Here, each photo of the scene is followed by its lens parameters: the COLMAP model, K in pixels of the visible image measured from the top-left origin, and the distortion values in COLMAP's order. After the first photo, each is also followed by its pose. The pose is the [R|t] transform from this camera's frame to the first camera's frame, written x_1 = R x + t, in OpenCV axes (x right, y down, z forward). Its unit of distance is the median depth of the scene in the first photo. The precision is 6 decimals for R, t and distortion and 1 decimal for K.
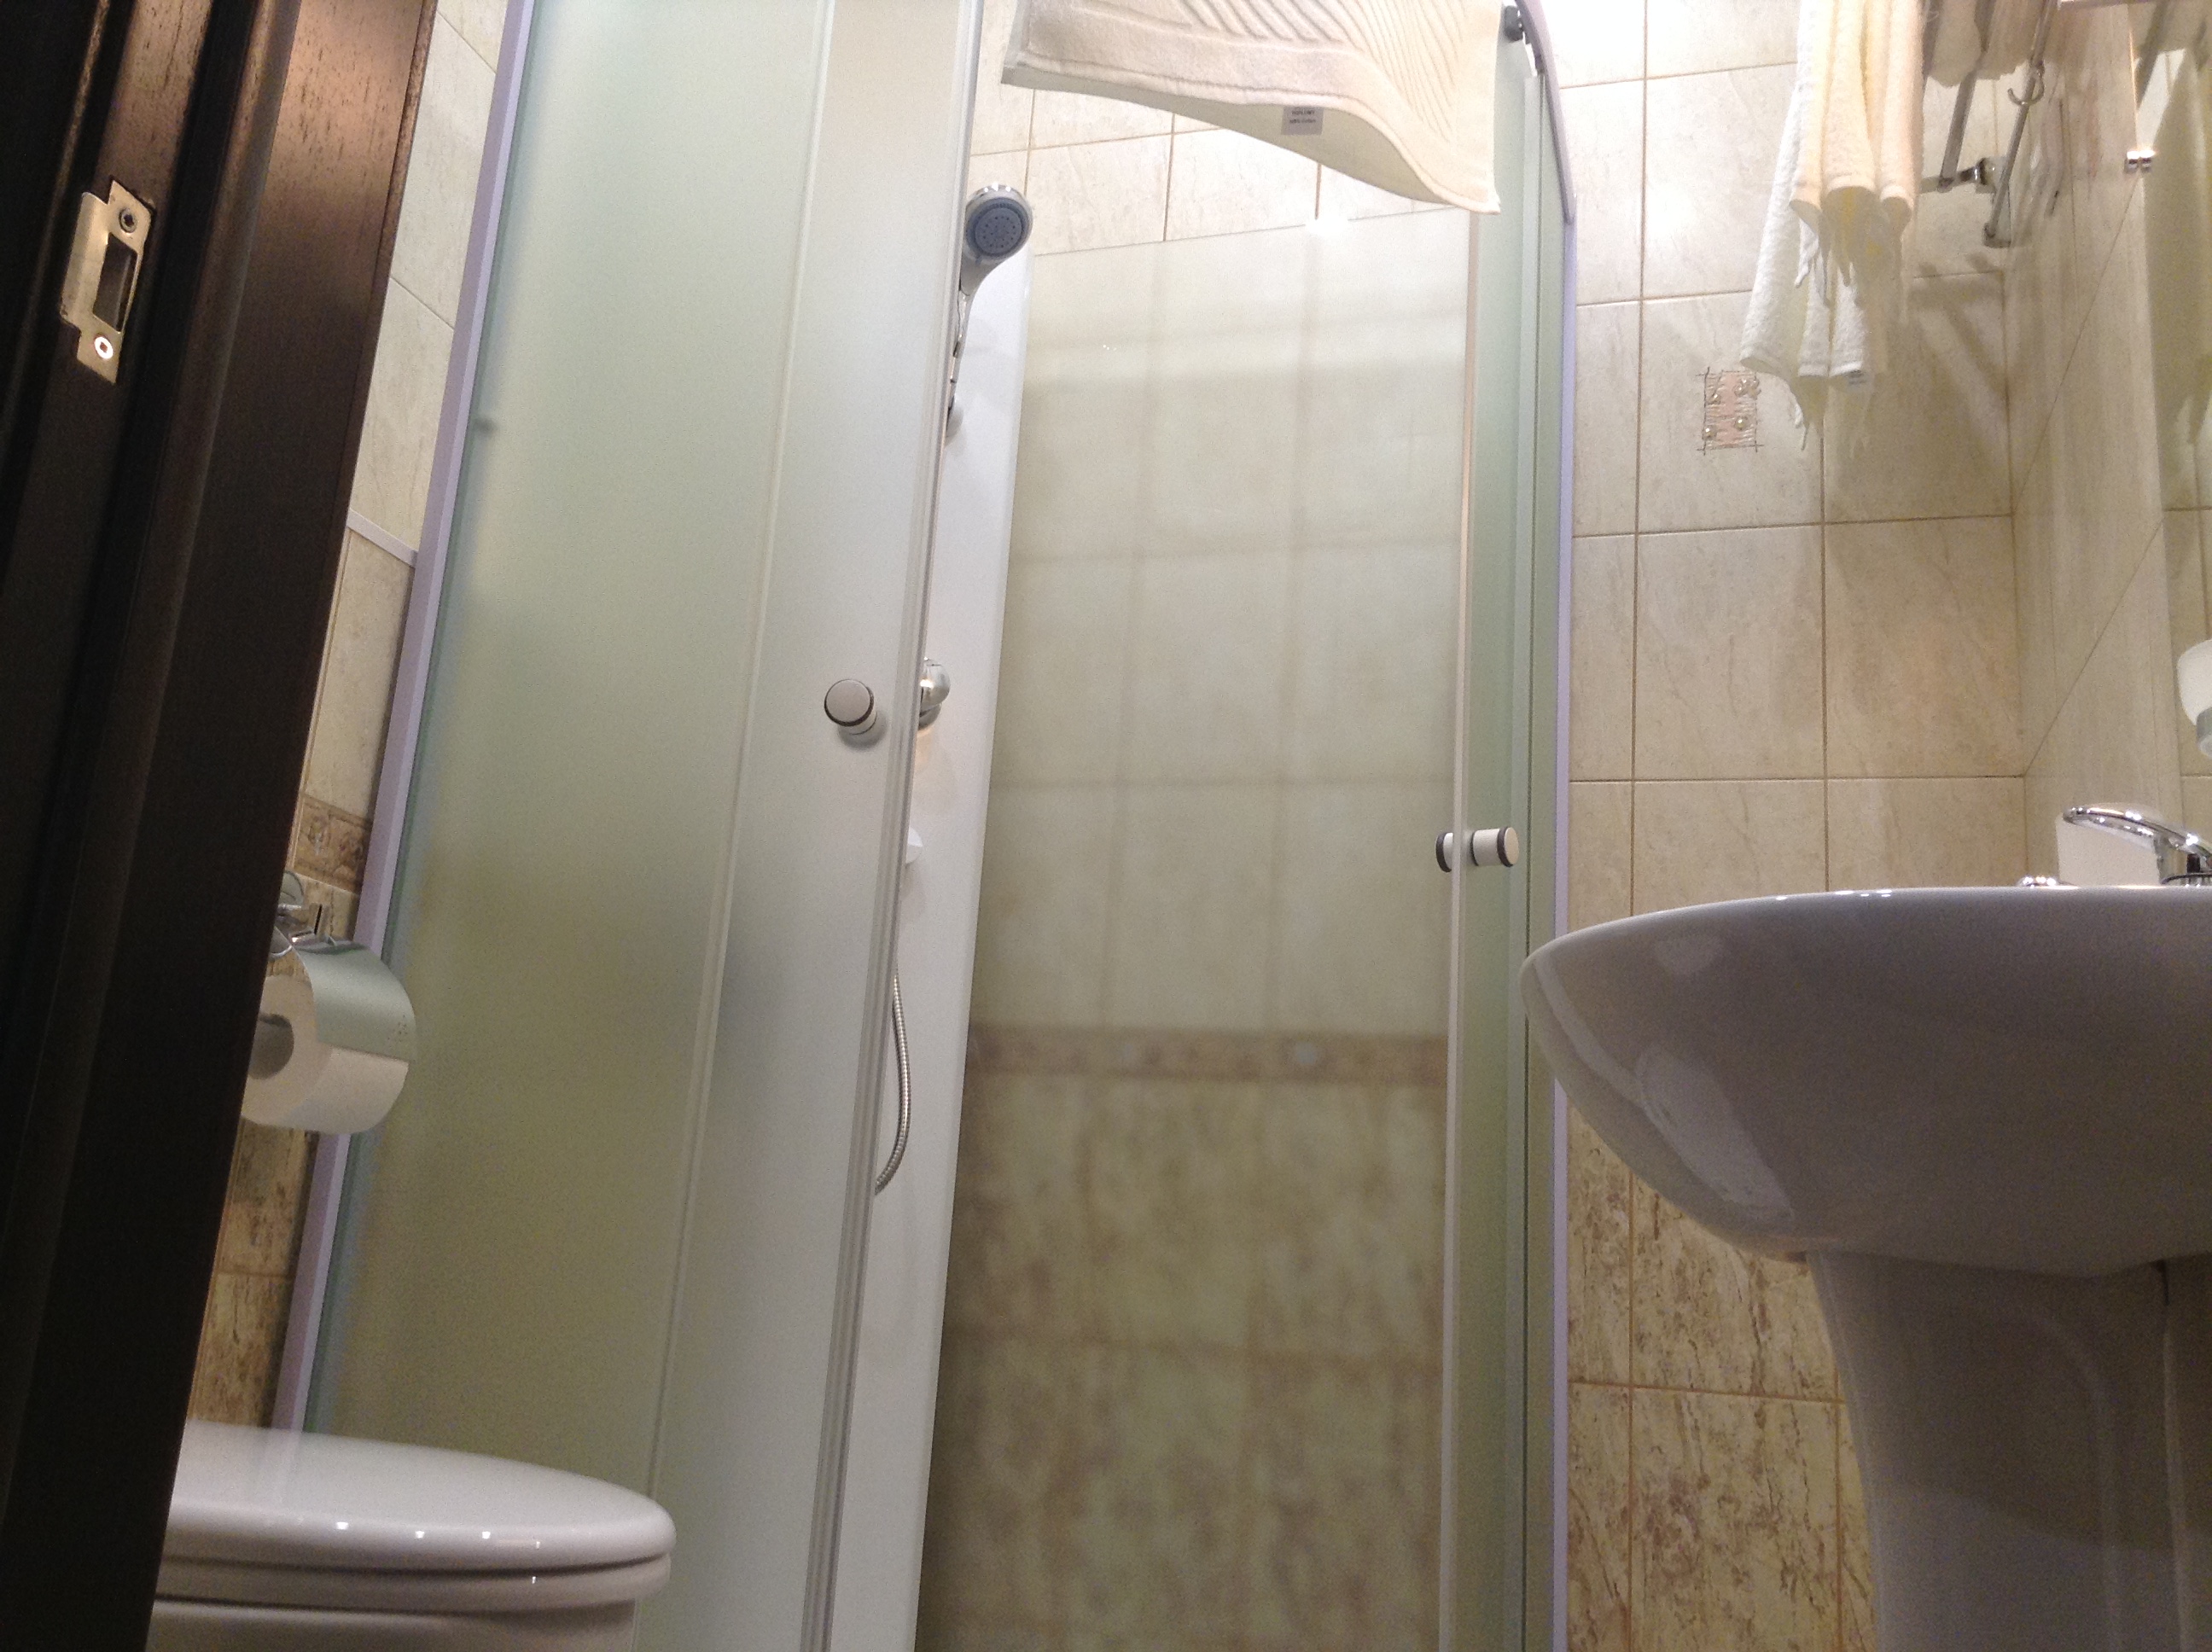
lens RADIAL K [[2068.8, 0, 1092.4], [0, 2068.8, 819.1], [0, 0, 1]] dist [0.077388, 0.000000]
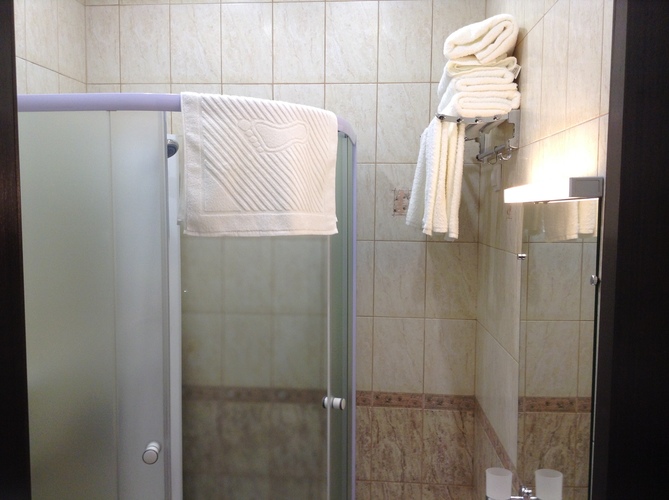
lens RADIAL K [[625.7, 0, 332.2], [0, 625.7, 247.5], [0, 0, 1]] dist [0.077388, 0.000000]
pose [[0.976421, -0.081087, 0.200068, -0.007359], [0.008126, 0.939923, 0.341291, -0.490483], [-0.215722, -0.331618, 0.918419, 0.090119]]
